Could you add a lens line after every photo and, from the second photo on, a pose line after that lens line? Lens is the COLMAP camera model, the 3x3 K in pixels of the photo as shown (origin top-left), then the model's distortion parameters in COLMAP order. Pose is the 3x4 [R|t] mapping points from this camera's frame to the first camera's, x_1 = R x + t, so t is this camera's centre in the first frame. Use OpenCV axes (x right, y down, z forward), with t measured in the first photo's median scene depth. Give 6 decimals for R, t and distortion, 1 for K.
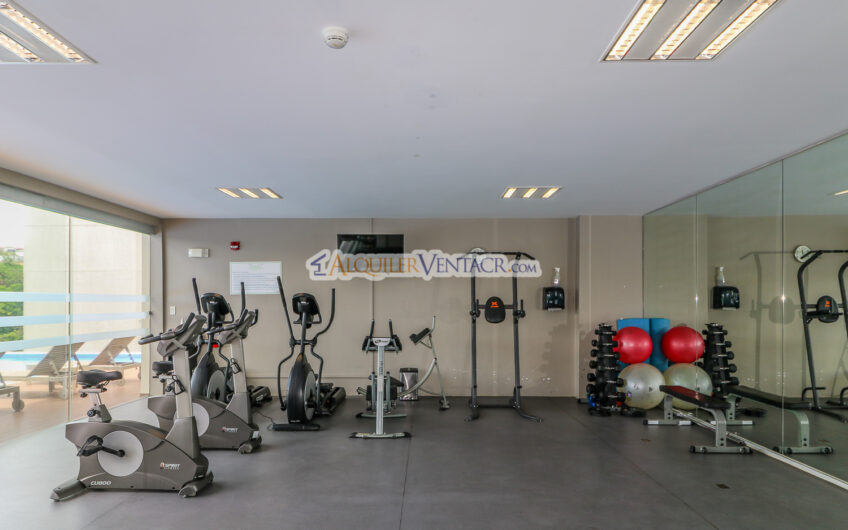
lens RADIAL K [[520.9, 0, 425.6], [0, 520.9, 303.6], [0, 0, 1]] dist [0.003692, 0.000776]
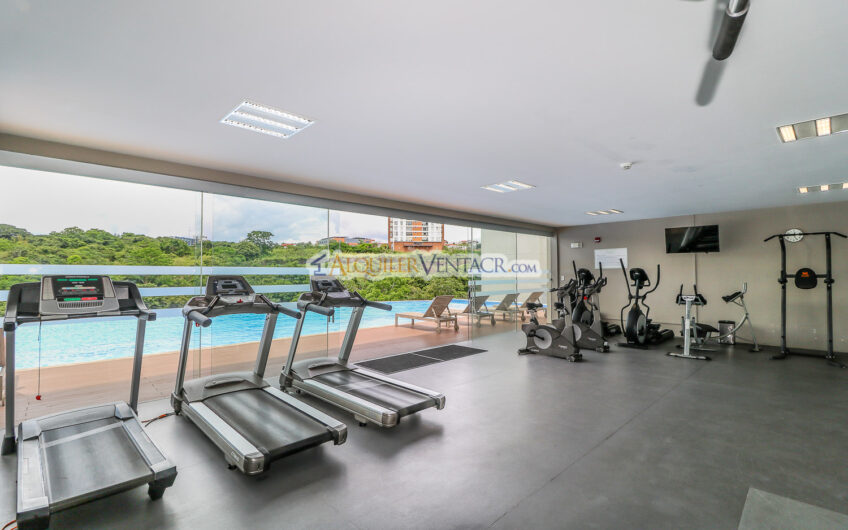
lens RADIAL K [[397.9, 0, 424.0], [0, 397.9, 265.0], [0, 0, 1]] dist [-0.002261, -0.000773]
pose [[0.706946, -0.018263, -0.707032, 0.192724], [0.001926, 0.999713, -0.023897, 0.000144], [0.707265, 0.015532, 0.706778, -0.403541]]
